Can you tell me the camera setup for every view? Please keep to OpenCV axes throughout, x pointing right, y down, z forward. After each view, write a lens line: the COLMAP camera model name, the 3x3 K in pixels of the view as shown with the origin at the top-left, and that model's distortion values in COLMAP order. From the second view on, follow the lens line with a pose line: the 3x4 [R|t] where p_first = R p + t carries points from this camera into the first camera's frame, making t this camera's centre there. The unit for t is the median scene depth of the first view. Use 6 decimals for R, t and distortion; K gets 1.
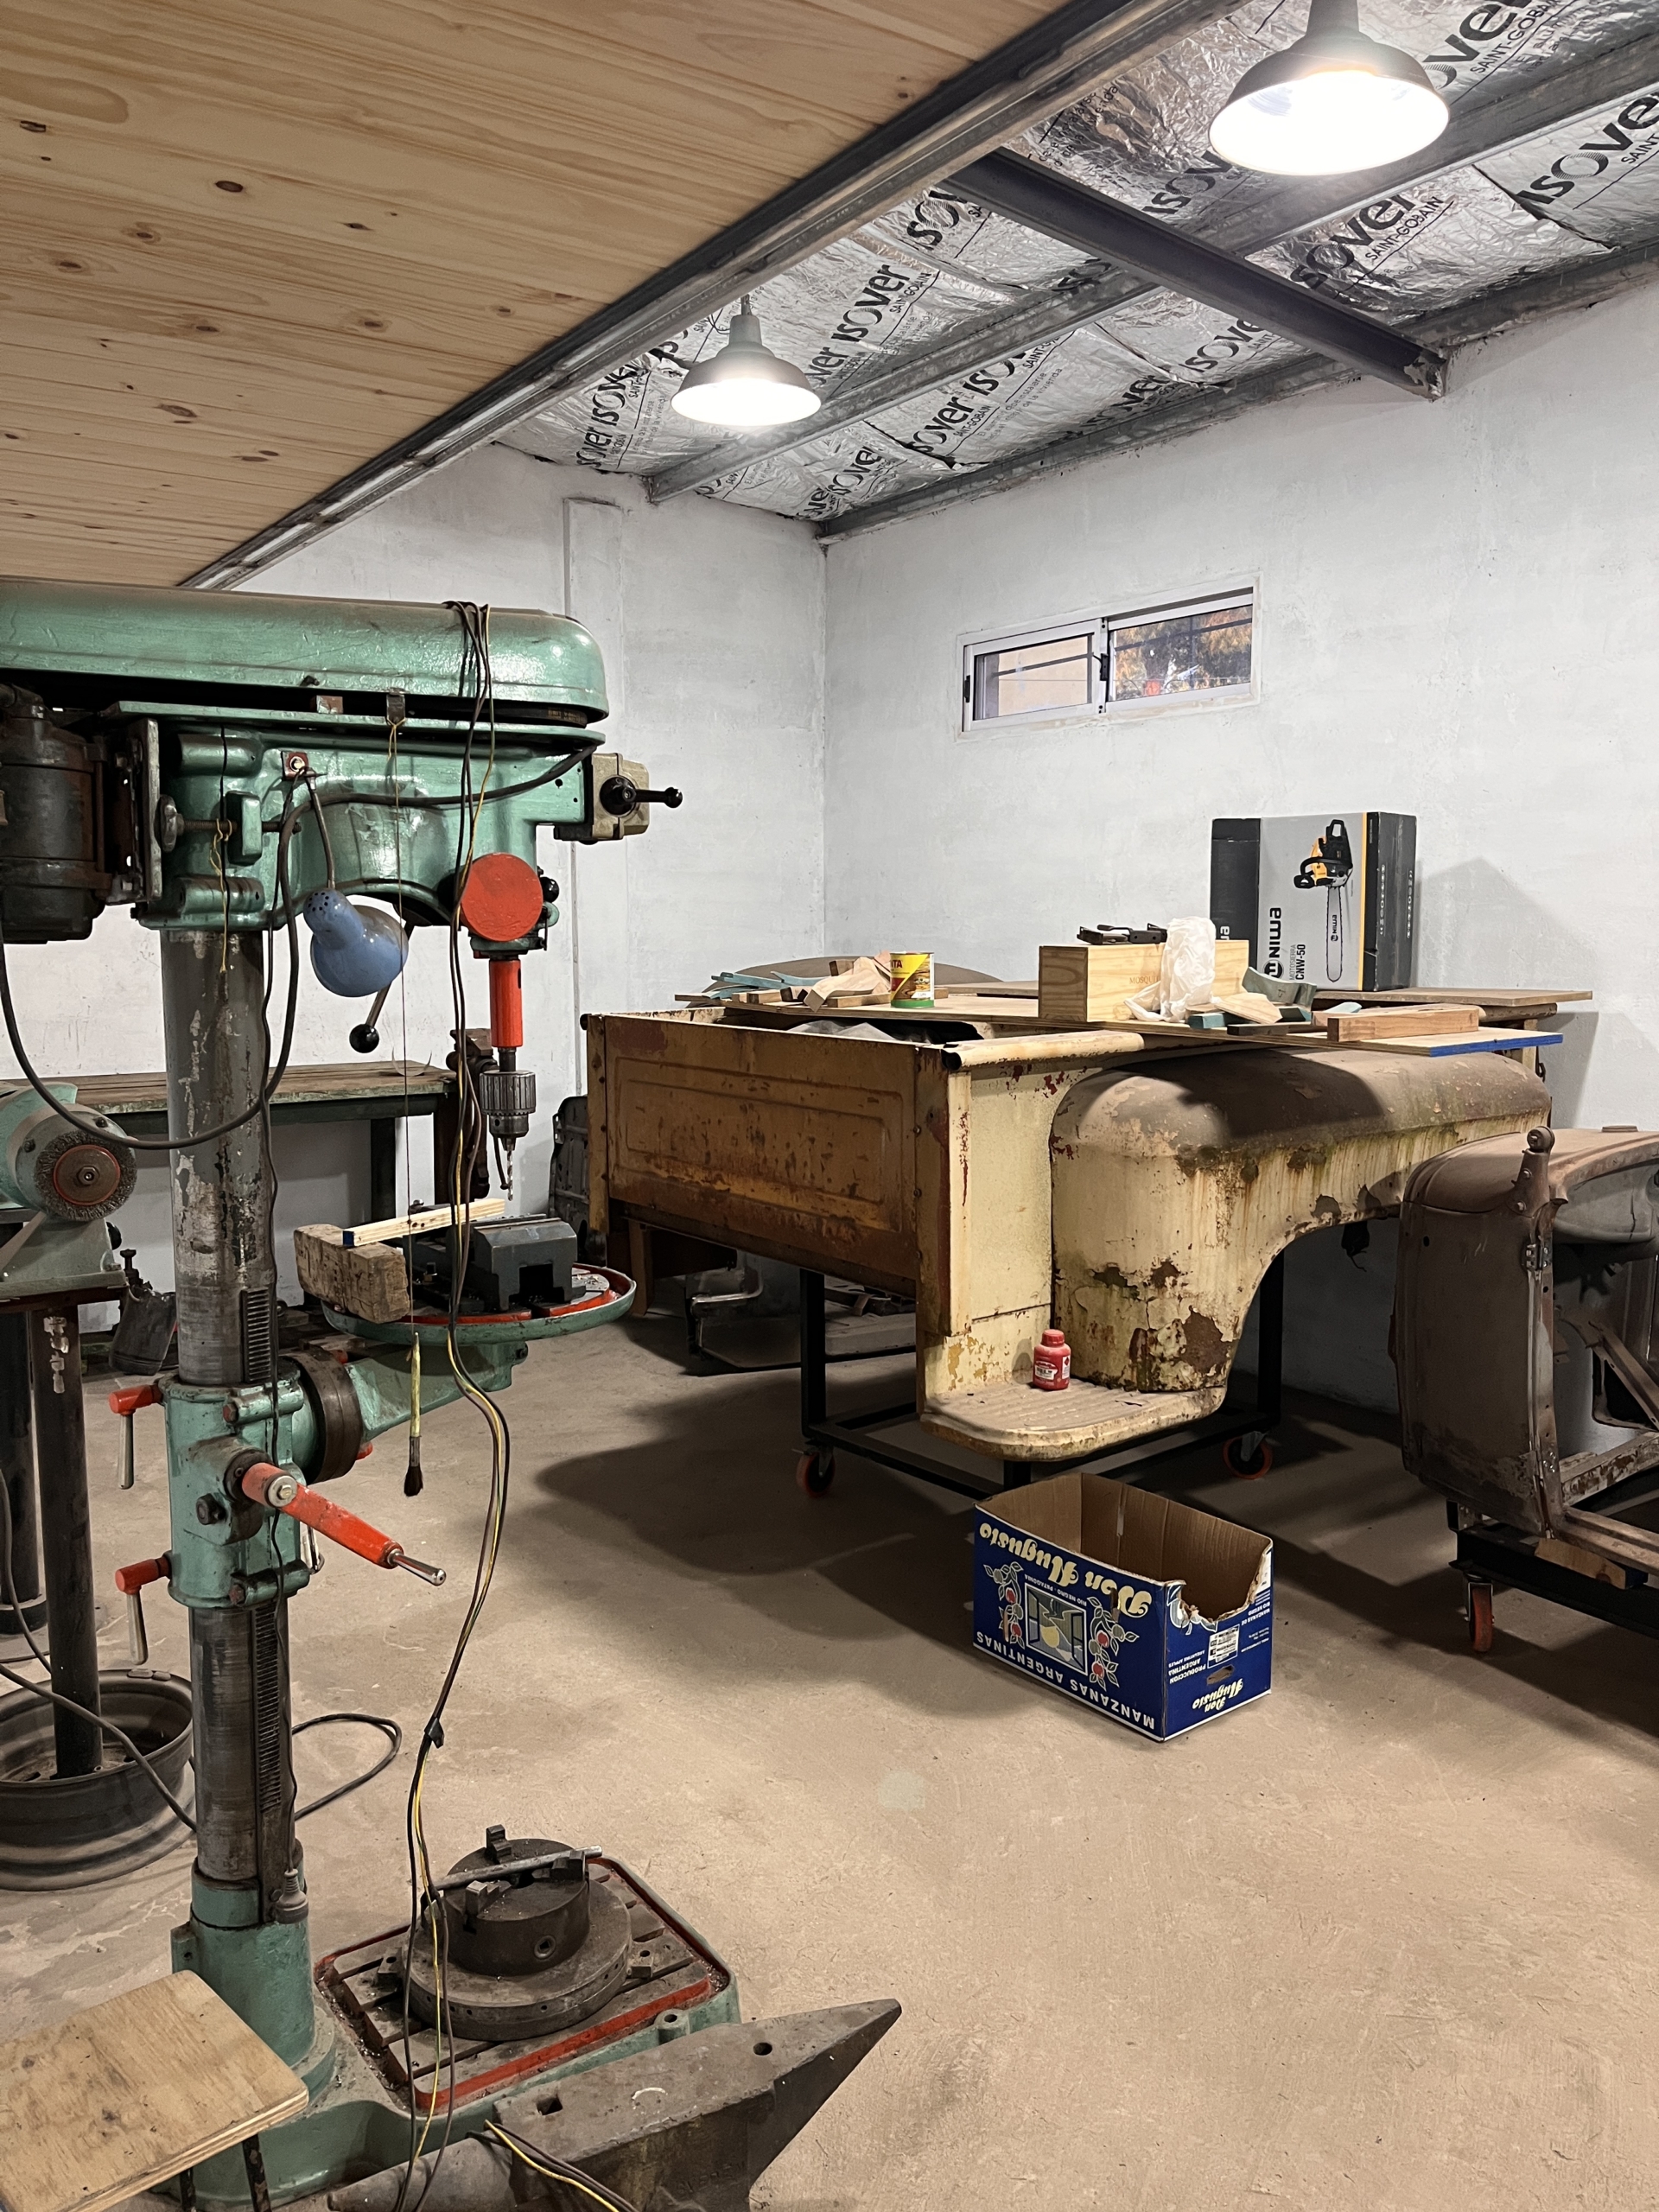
lens RADIAL K [[1729.0, 0, 823.4], [0, 1729.0, 1095.4], [0, 0, 1]] dist [0.091415, -0.003489]
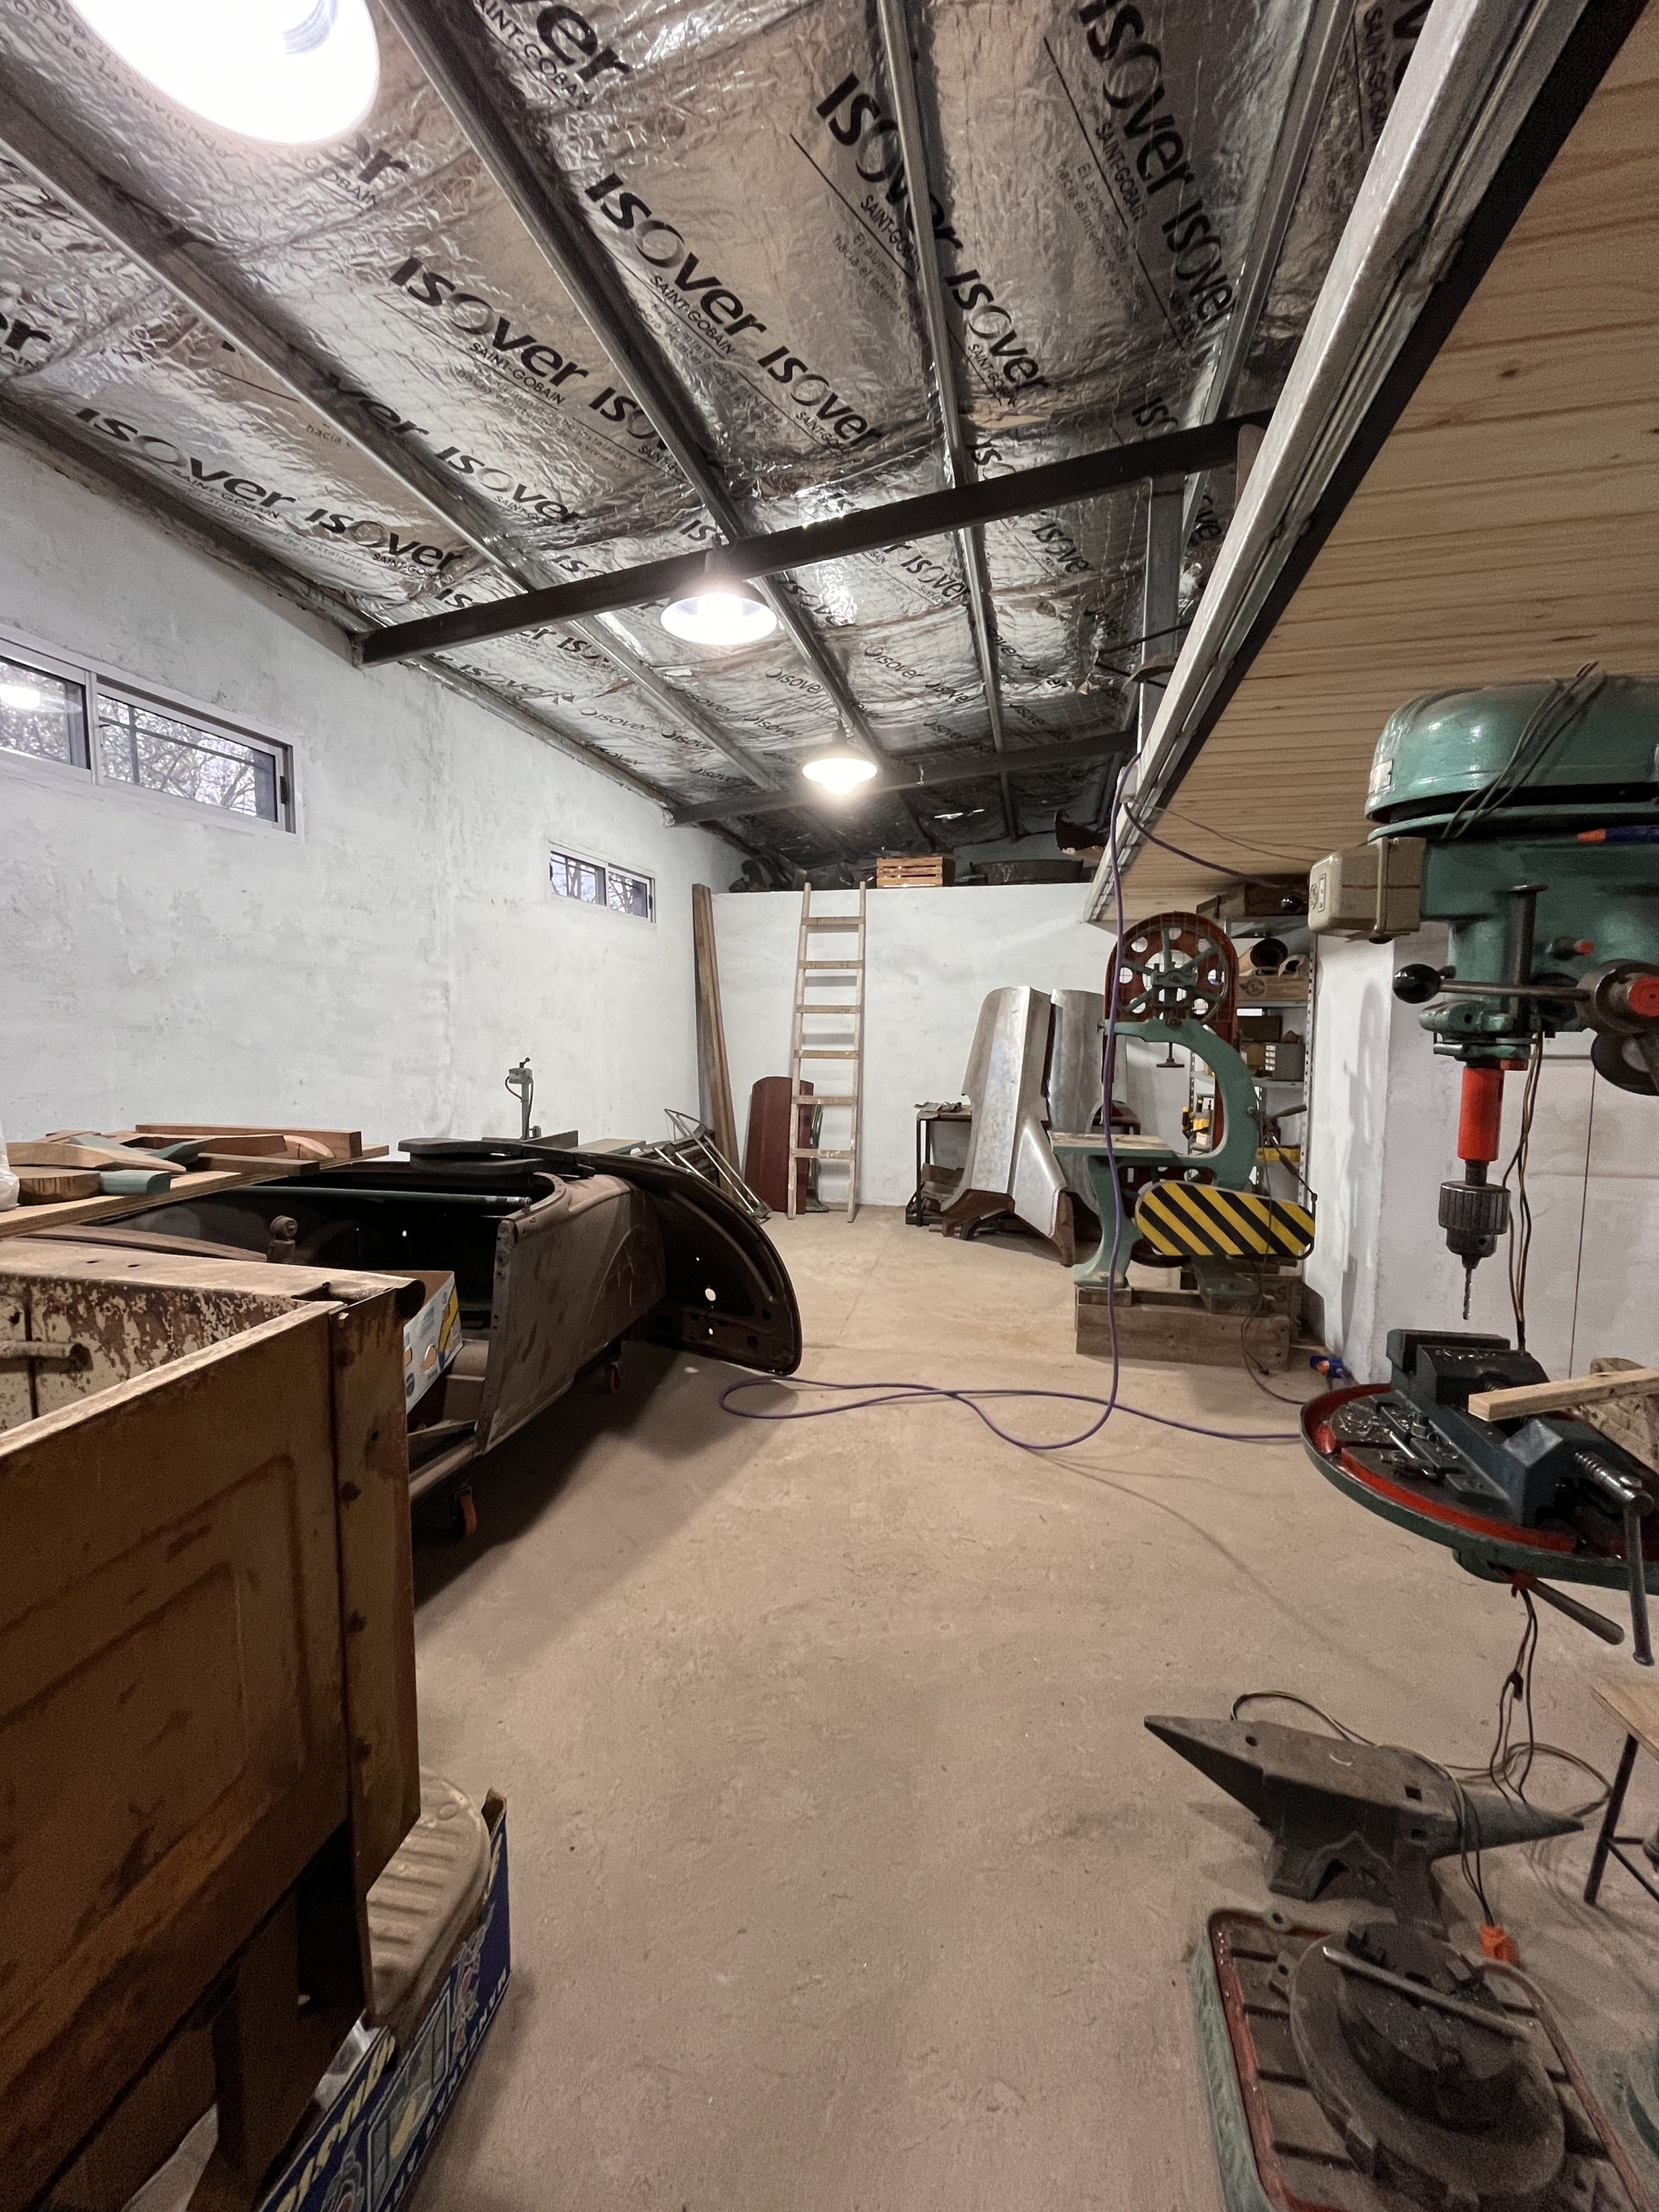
lens RADIAL K [[893.8, 0, 828.6], [0, 893.8, 1107.3], [0, 0, 1]] dist [-0.003407, -0.000227]
pose [[-0.684392, -0.064959, 0.726215, -0.272684], [0.084015, 0.982363, 0.167048, -0.150469], [-0.724258, 0.175339, -0.666863, 1.480934]]
